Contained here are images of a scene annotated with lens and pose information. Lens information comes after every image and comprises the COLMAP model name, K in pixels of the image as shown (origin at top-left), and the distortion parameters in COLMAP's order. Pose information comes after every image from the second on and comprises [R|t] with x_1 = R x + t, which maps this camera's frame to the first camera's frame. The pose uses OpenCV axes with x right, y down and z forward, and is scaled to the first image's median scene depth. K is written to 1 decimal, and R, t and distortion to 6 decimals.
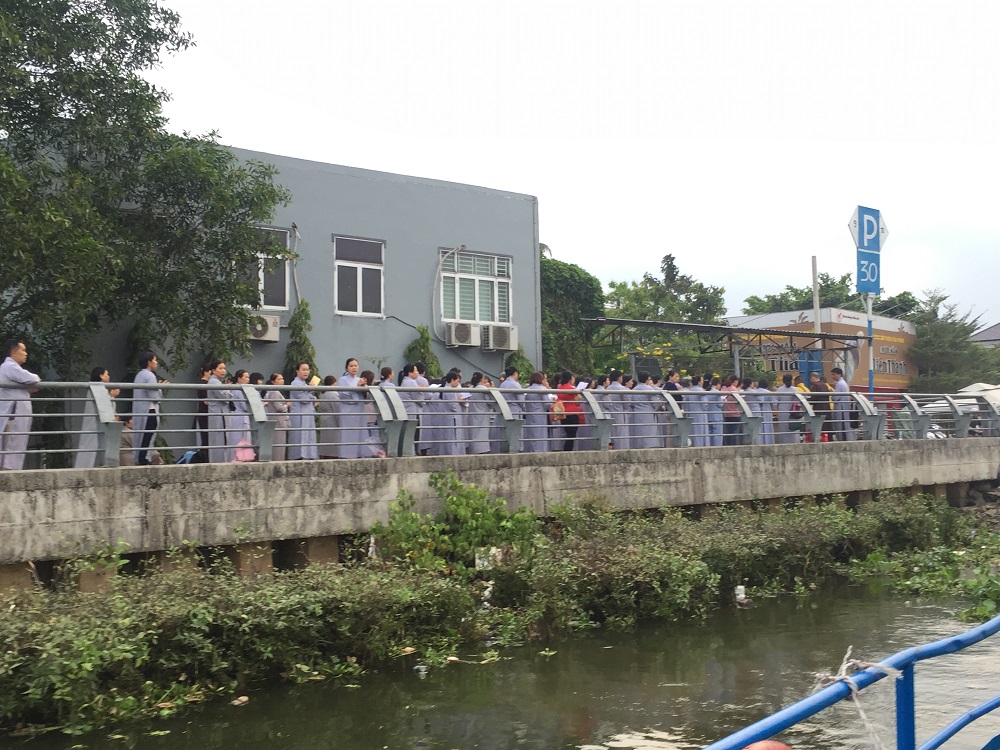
lens RADIAL K [[1136.0, 0, 499.8], [0, 1136.0, 374.9], [0, 0, 1]] dist [0.001286, 0.000000]
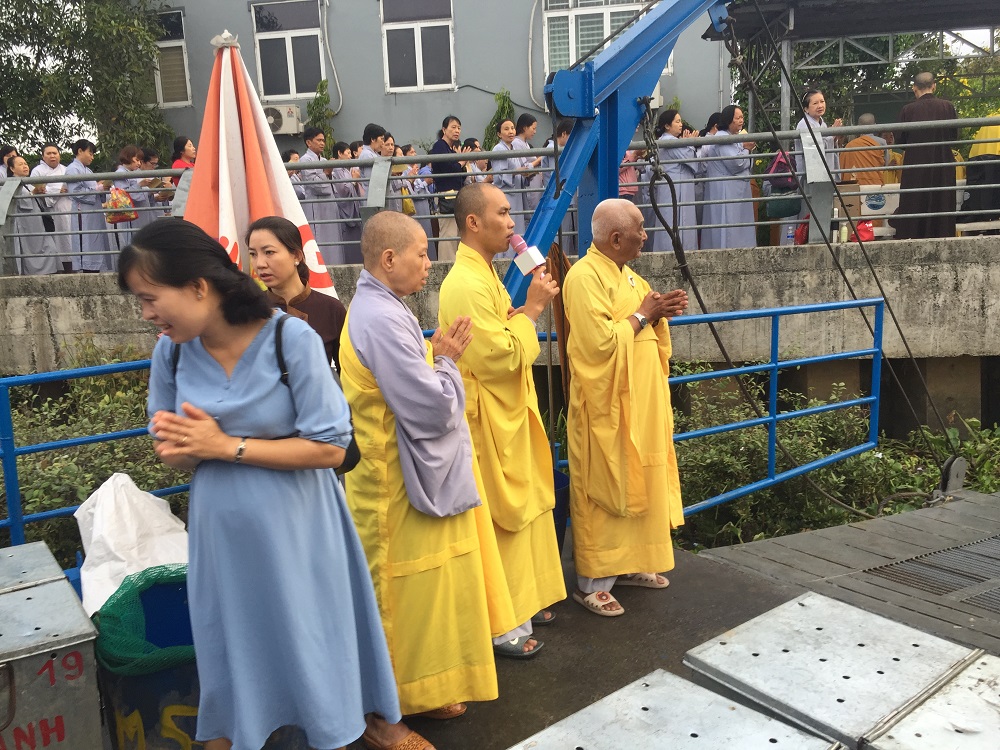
lens RADIAL K [[837.9, 0, 500.2], [0, 837.9, 376.8], [0, 0, 1]] dist [0.046446, 0.006695]
pose [[0.652152, 0.110309, -0.750019, 0.436962], [0.068735, 0.976678, 0.203411, 0.034022], [0.754965, -0.184208, 0.629360, 0.674639]]
